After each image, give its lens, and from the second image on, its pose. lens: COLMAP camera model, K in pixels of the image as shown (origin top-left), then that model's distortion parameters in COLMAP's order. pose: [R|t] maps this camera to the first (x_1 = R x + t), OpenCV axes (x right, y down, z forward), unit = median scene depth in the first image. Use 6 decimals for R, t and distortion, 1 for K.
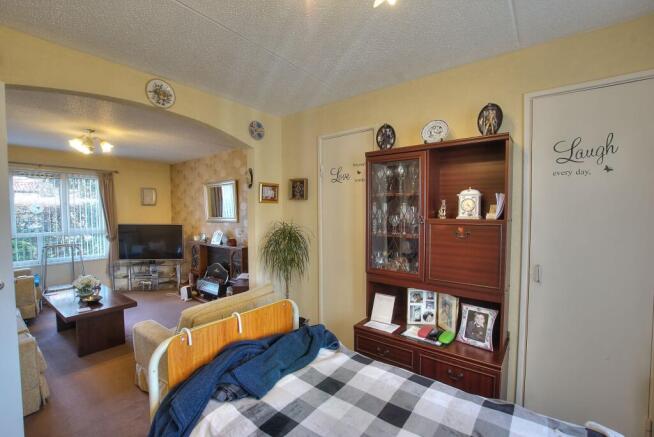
lens RADIAL K [[300.1, 0, 327.0], [0, 300.1, 218.5], [0, 0, 1]] dist [-0.001228, -0.000232]
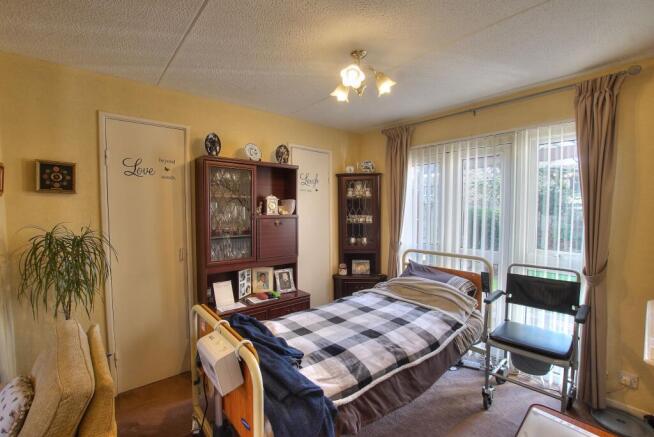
lens RADIAL K [[282.7, 0, 327.0], [0, 282.7, 218.5], [0, 0, 1]] dist [-0.000091, 0.000063]
pose [[0.207261, -0.013821, 0.978188, -0.878149], [0.043440, 0.999044, 0.004912, 0.026365], [-0.977321, 0.041474, 0.207663, 0.425055]]
